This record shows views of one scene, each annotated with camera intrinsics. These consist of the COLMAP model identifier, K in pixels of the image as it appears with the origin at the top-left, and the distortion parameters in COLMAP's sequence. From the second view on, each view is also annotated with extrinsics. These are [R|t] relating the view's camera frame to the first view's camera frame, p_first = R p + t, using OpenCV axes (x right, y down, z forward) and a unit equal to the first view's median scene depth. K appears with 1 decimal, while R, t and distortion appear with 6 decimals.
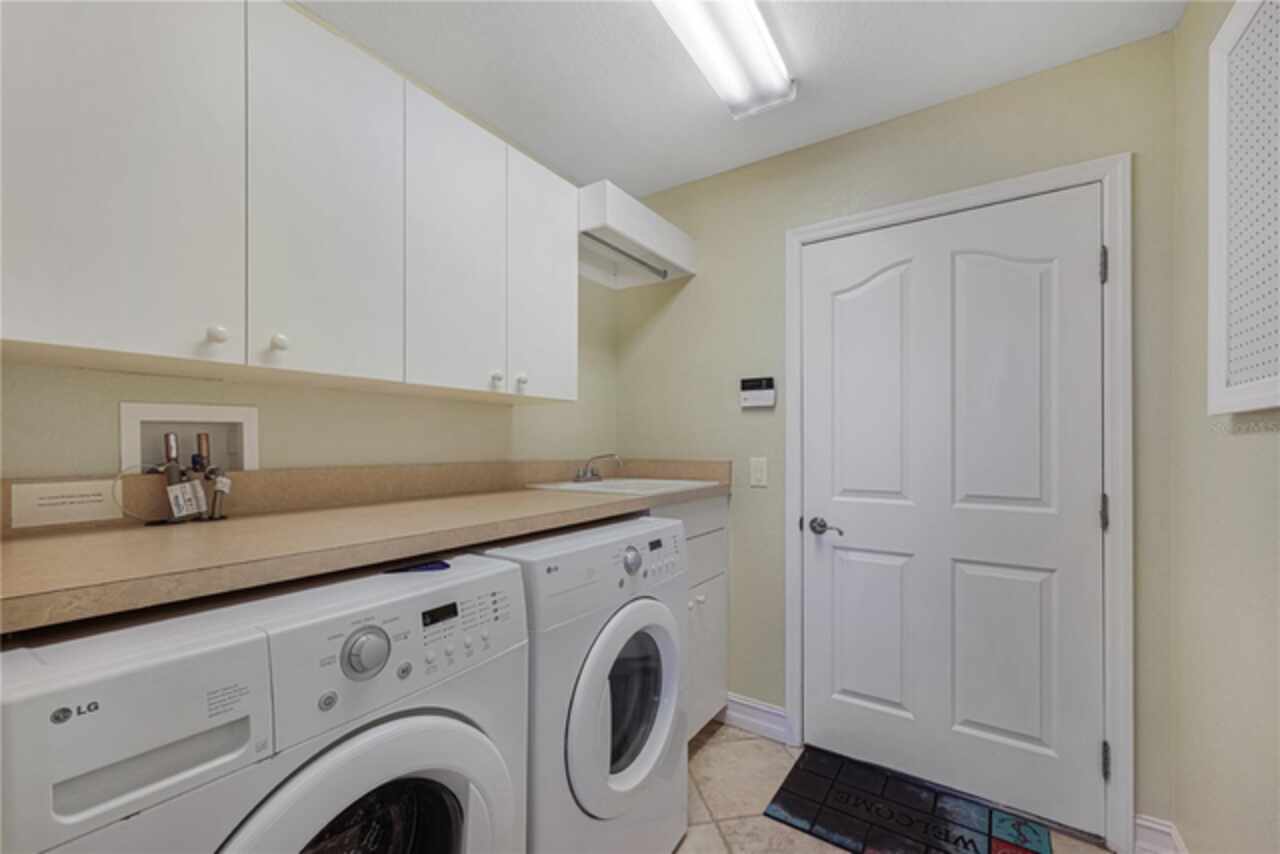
lens RADIAL K [[525.0, 0, 639.3], [0, 525.0, 438.4], [0, 0, 1]] dist [0.002546, -0.000381]
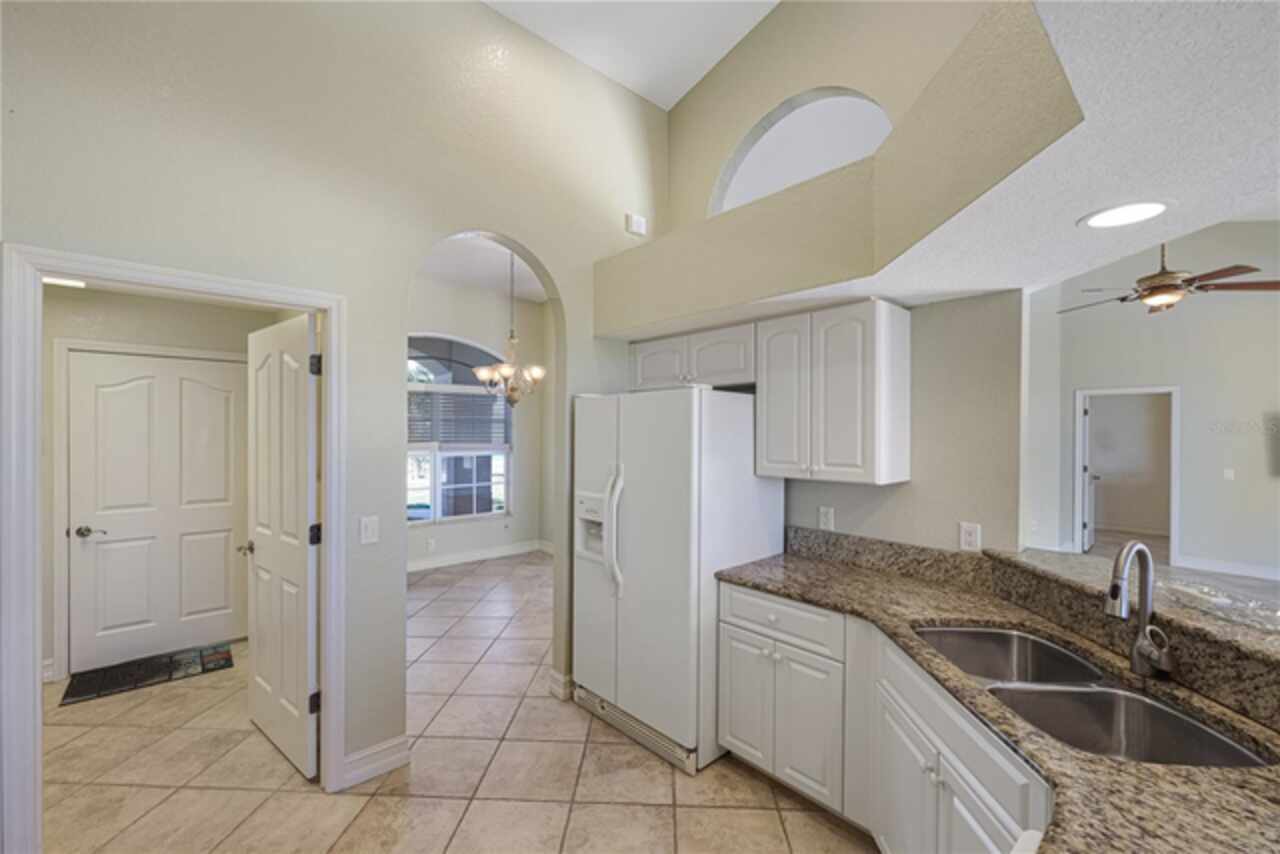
lens RADIAL K [[525.0, 0, 639.2], [0, 525.0, 433.9], [0, 0, 1]] dist [0.002546, -0.000381]
pose [[0.252040, -0.002822, 0.967713, -0.778584], [-0.008626, 0.999949, 0.005162, -0.152547], [-0.967678, -0.009648, 0.252003, -1.025921]]
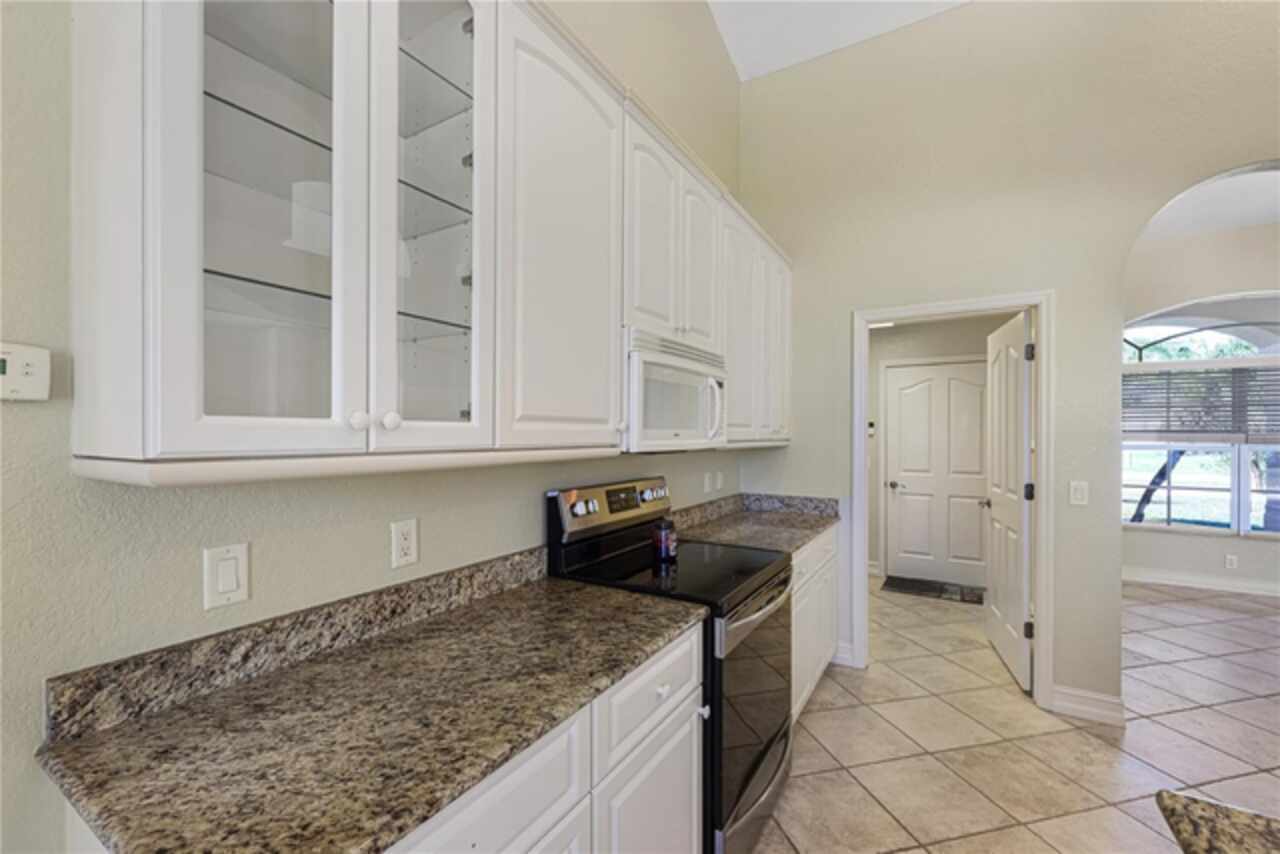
lens RADIAL K [[525.0, 0, 639.8], [0, 525.0, 431.2], [0, 0, 1]] dist [0.002546, -0.000381]
pose [[0.999434, 0.004107, 0.033403, -0.921038], [-0.004214, 0.999986, 0.003116, -0.084617], [-0.033390, -0.003255, 0.999437, -1.396041]]
